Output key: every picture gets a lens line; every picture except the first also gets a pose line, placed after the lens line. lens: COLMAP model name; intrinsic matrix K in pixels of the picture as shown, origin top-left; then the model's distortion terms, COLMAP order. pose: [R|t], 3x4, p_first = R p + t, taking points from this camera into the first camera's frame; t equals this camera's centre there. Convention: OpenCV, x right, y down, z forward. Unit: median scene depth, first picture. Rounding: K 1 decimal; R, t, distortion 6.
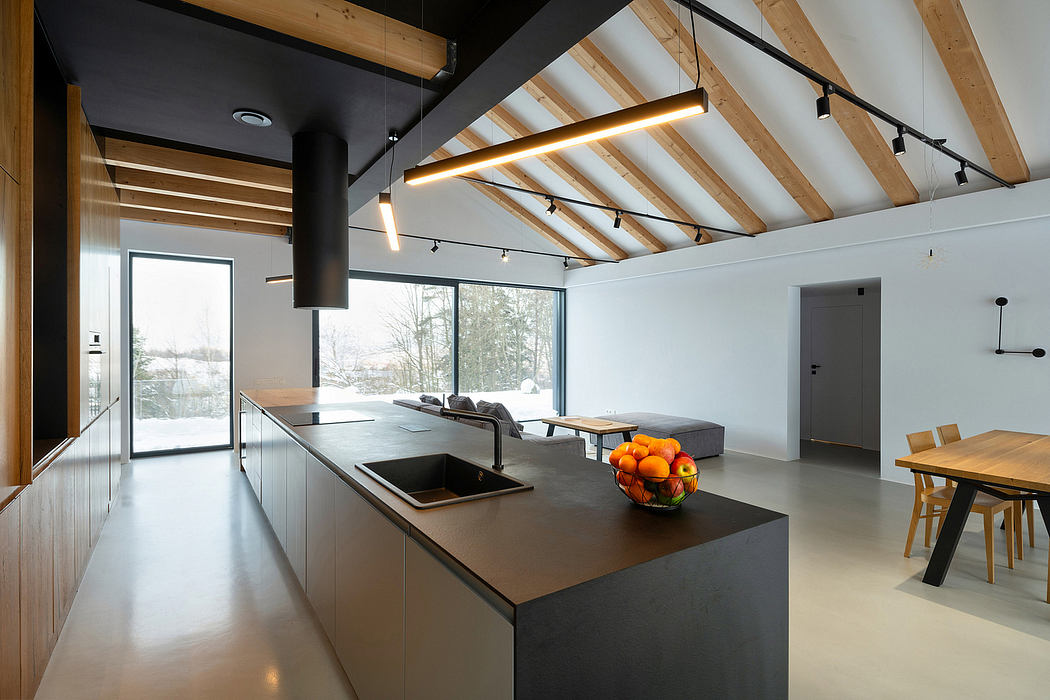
lens RADIAL K [[533.6, 0, 524.1], [0, 533.6, 350.7], [0, 0, 1]] dist [-0.005779, -0.003148]
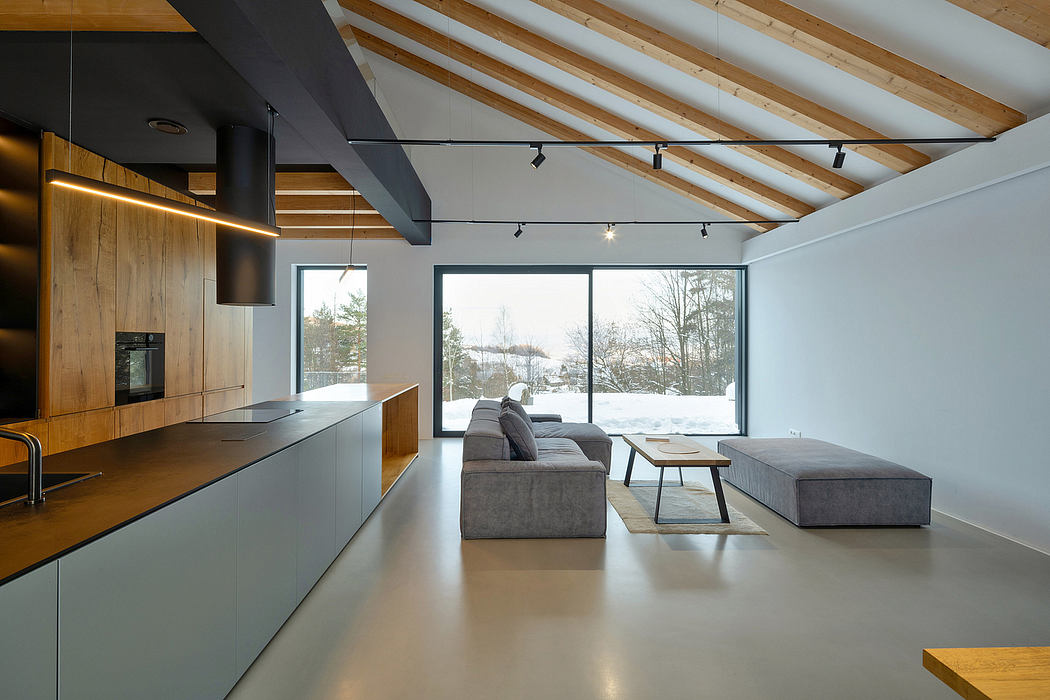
lens RADIAL K [[533.6, 0, 520.2], [0, 533.6, 344.1], [0, 0, 1]] dist [-0.005779, -0.003148]
pose [[0.818737, -0.003245, -0.574160, 0.330869], [-0.000249, 0.999982, -0.006007, -0.000020], [0.574169, 0.005061, 0.818721, 0.263271]]
